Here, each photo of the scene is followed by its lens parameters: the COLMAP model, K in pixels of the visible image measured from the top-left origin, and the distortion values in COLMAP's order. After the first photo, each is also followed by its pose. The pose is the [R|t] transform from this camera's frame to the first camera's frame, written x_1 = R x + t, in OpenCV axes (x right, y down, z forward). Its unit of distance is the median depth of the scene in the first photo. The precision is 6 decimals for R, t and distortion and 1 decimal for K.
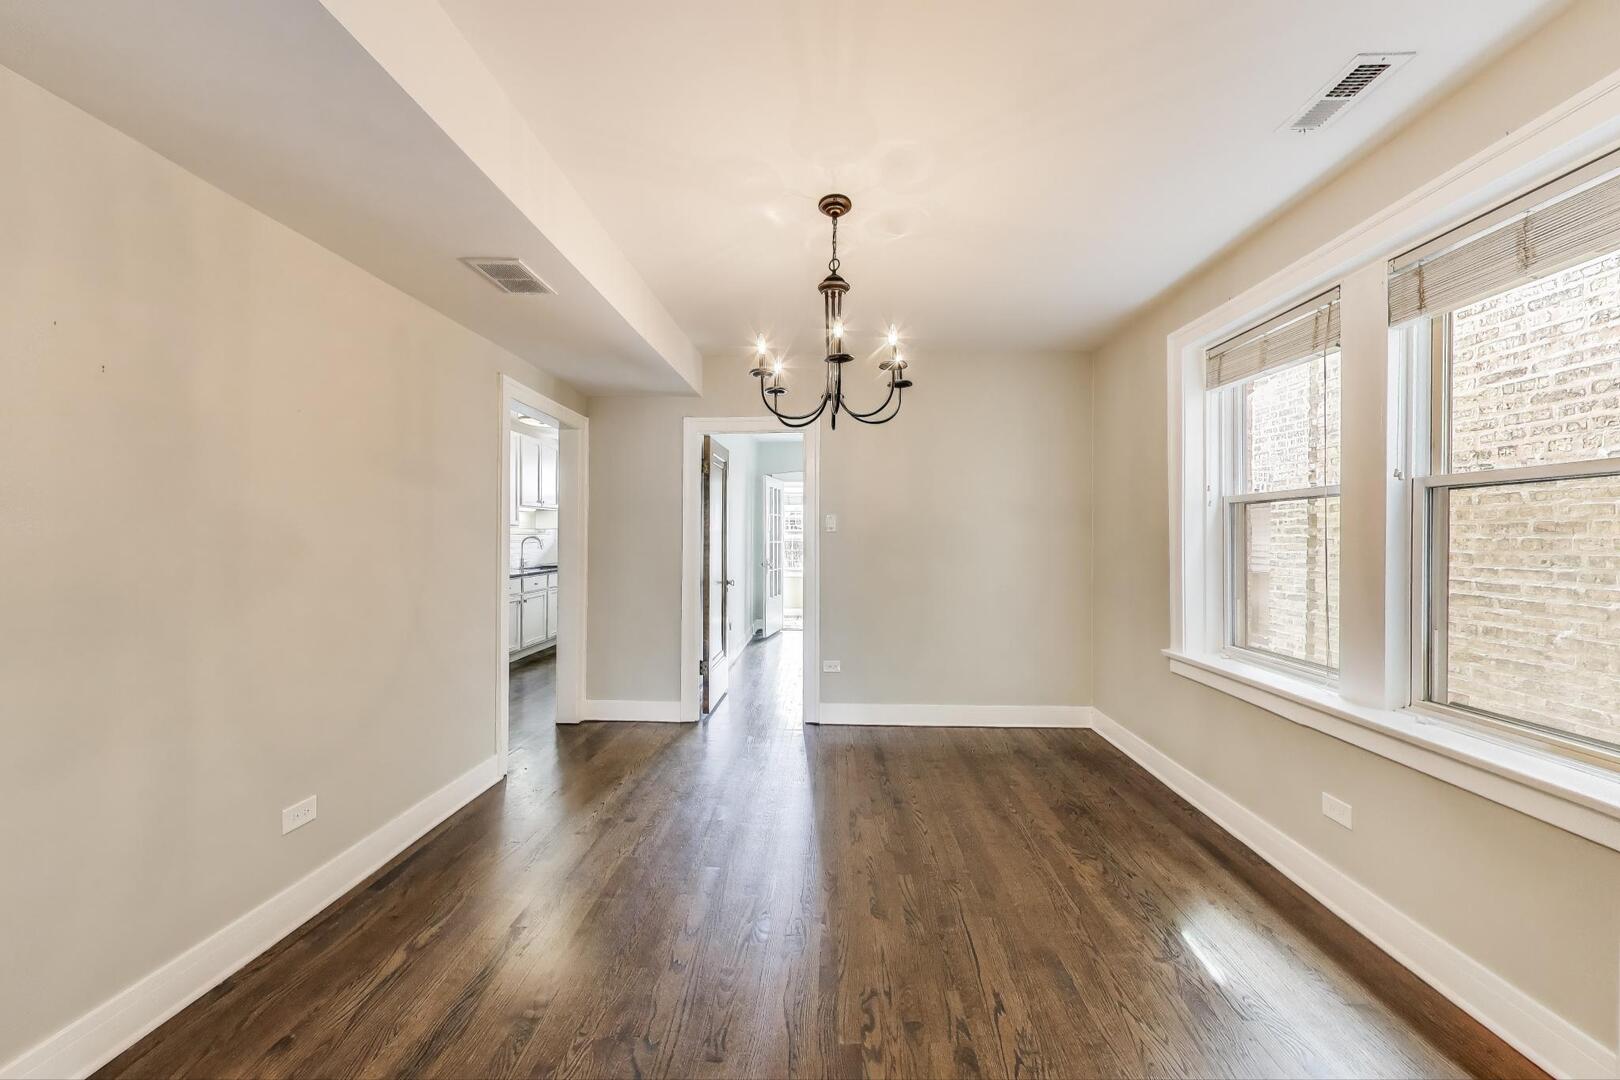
lens RADIAL K [[592.6, 0, 815.0], [0, 592.6, 534.3], [0, 0, 1]] dist [0.001510, -0.000071]
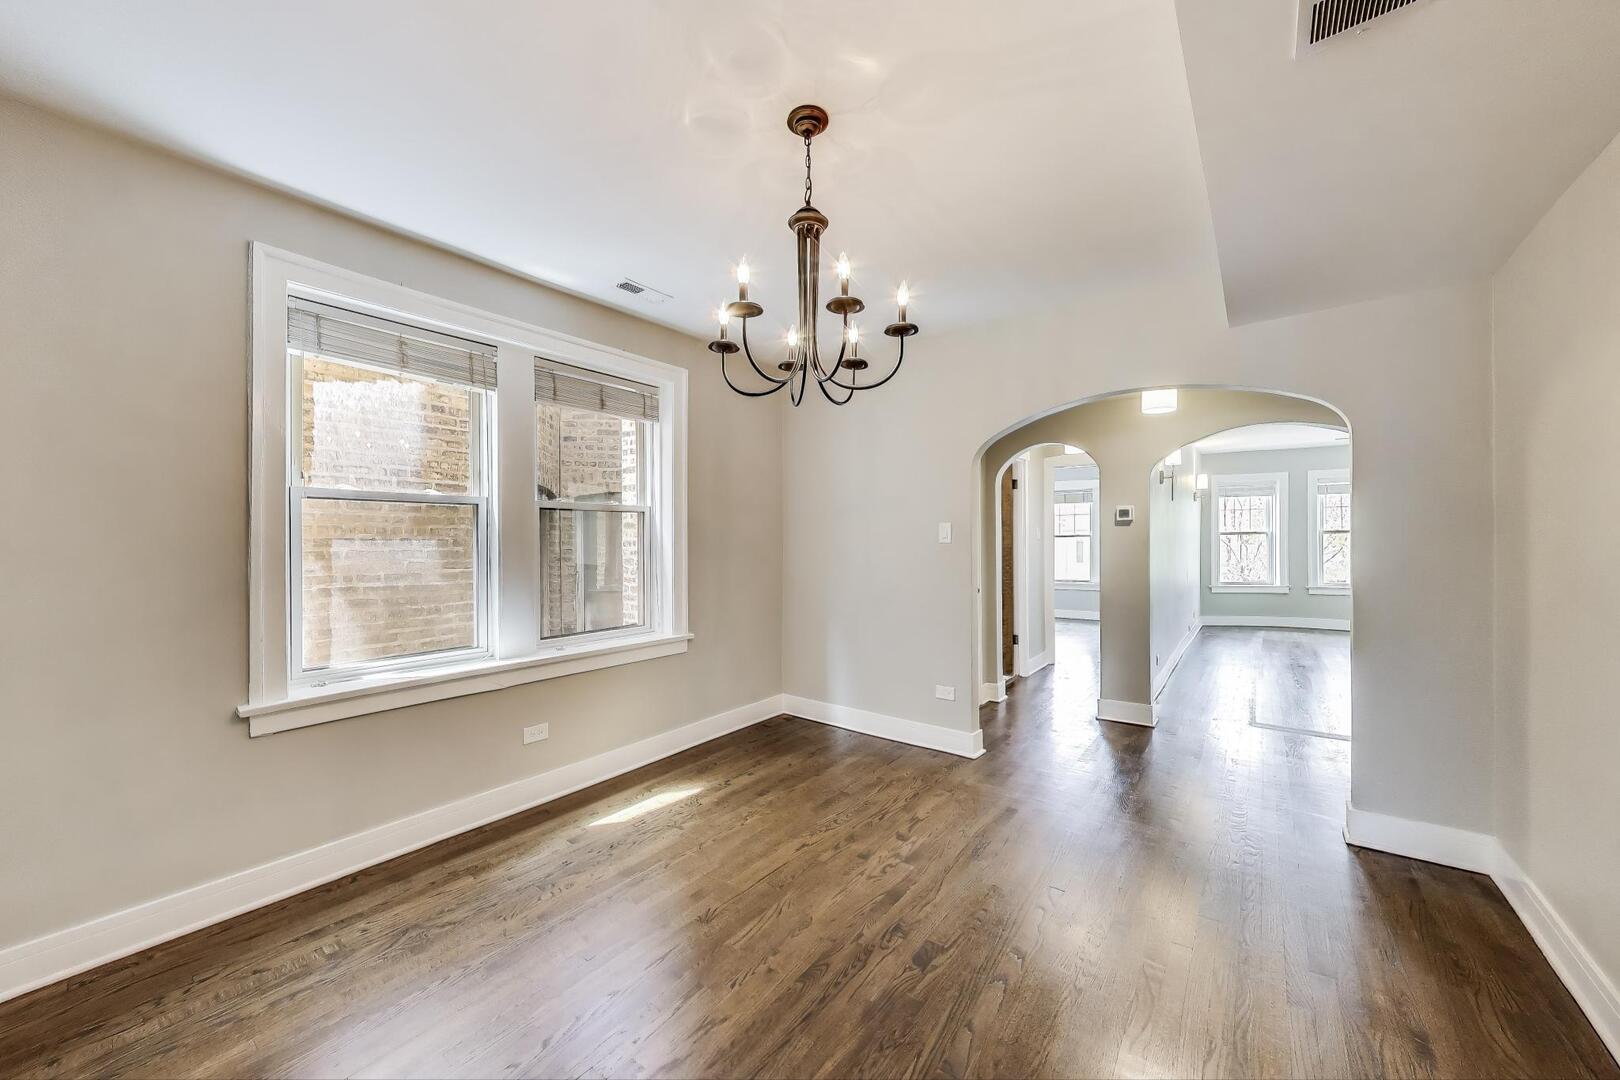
lens RADIAL K [[592.6, 0, 811.1], [0, 592.6, 542.8], [0, 0, 1]] dist [0.001510, -0.000071]
pose [[-0.819937, 0.002511, 0.572448, -0.497669], [0.003084, 0.999995, 0.000031, 0.017819], [-0.572445, 0.001791, -0.819941, 1.934837]]
